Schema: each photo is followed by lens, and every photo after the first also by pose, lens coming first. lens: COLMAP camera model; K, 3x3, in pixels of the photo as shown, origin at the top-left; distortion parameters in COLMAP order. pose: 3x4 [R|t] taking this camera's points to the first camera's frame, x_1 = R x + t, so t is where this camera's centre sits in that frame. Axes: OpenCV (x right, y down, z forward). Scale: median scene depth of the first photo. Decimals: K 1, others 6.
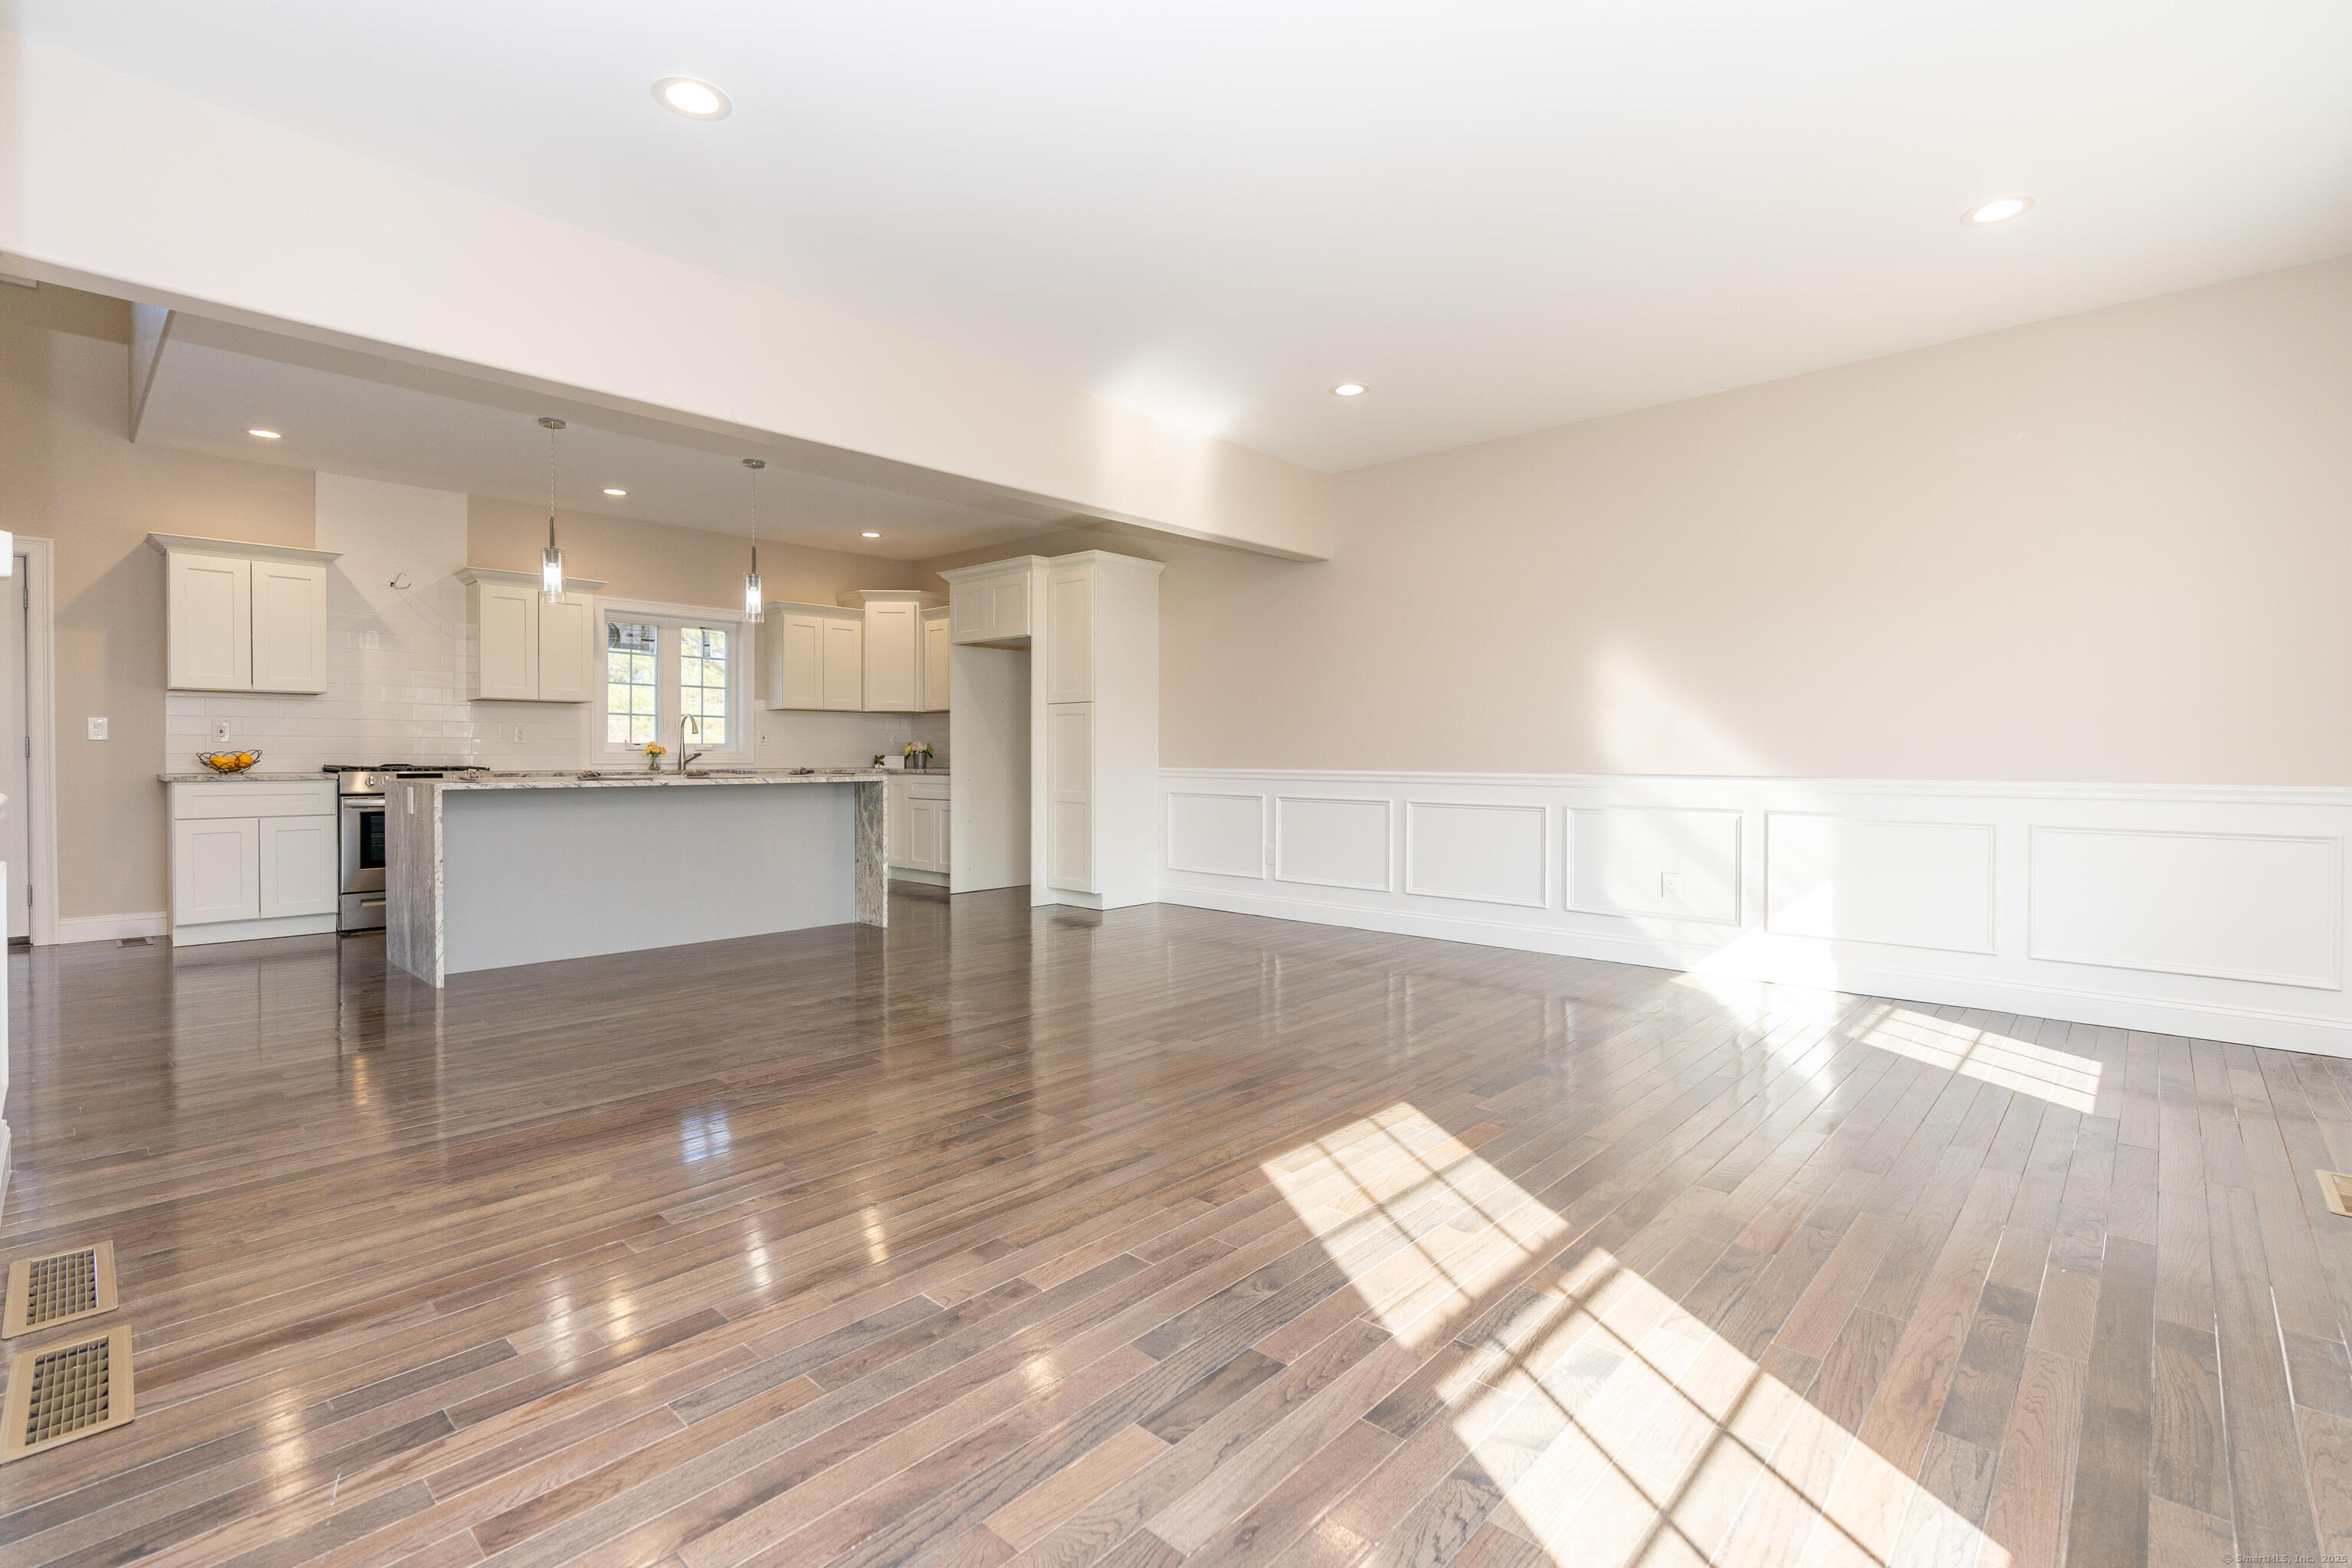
lens RADIAL K [[1084.4, 0, 1177.4], [0, 1084.4, 752.5], [0, 0, 1]] dist [-0.011613, 0.002042]
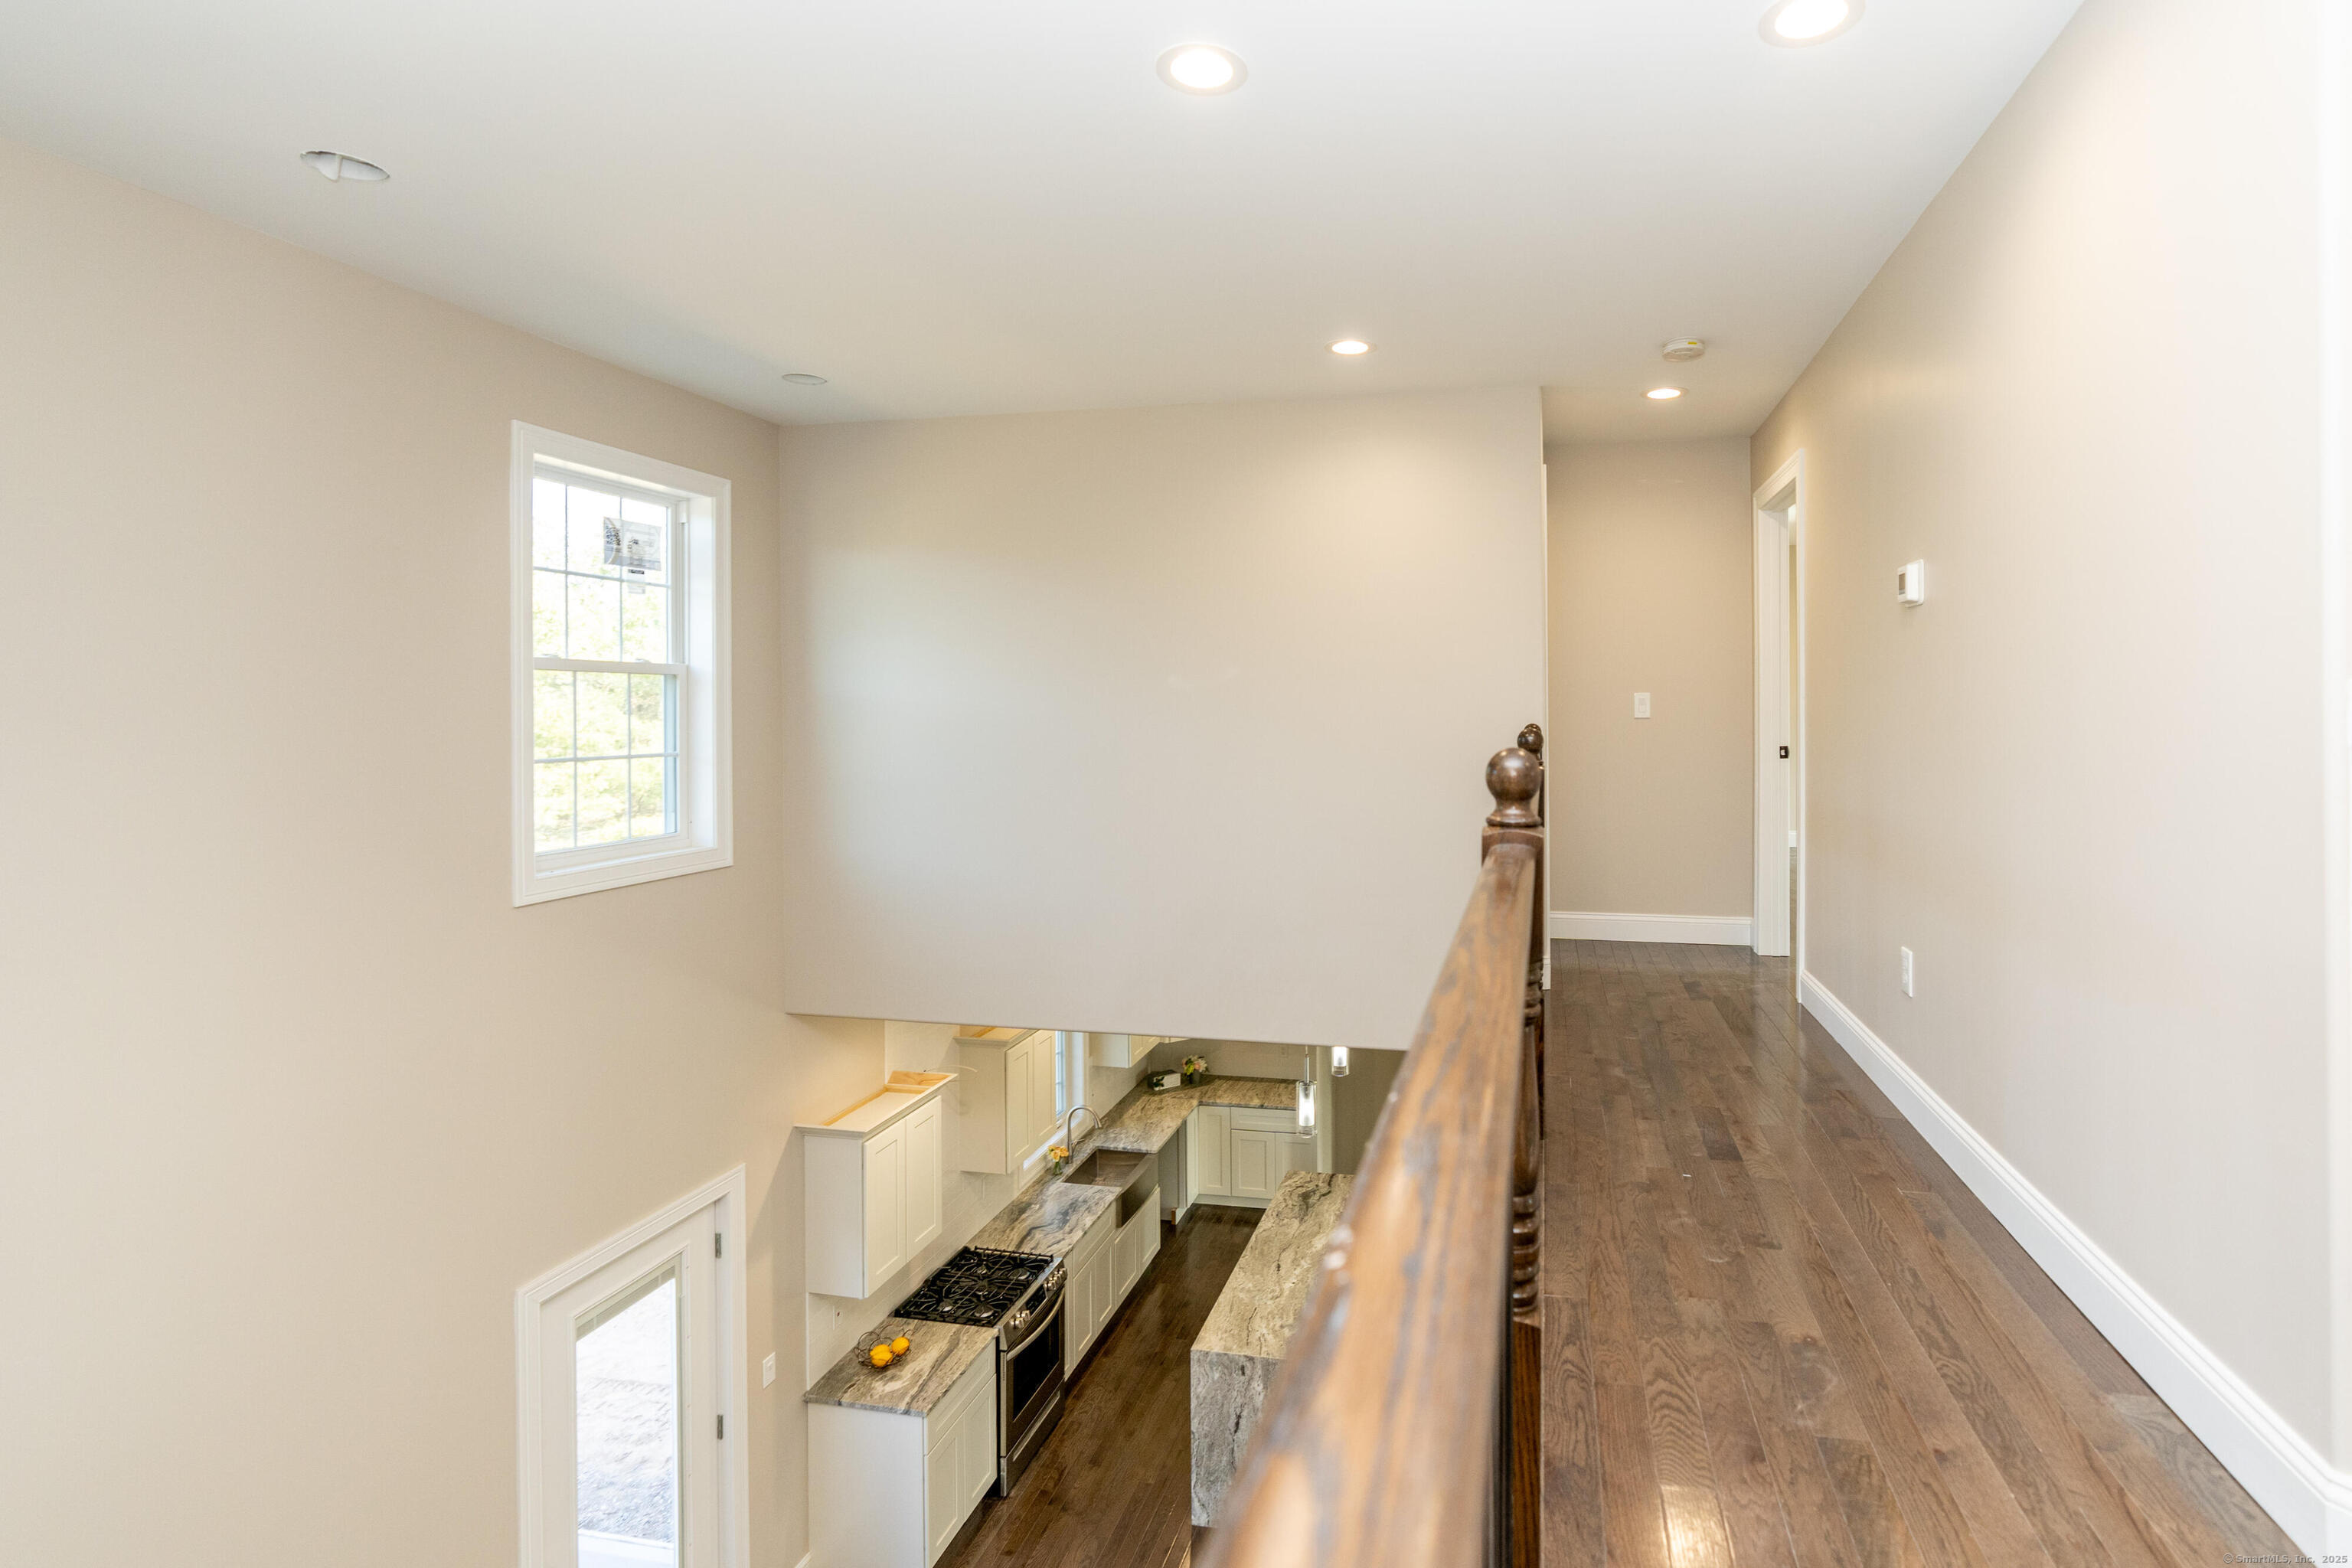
lens RADIAL K [[1155.6, 0, 1307.4], [0, 1155.6, 716.5], [0, 0, 1]] dist [0.003290, 0.001076]
pose [[0.855325, -0.011745, 0.517958, -1.644966], [0.008188, 0.999925, 0.009152, -0.792150], [-0.518027, -0.003587, 0.855357, 0.028683]]
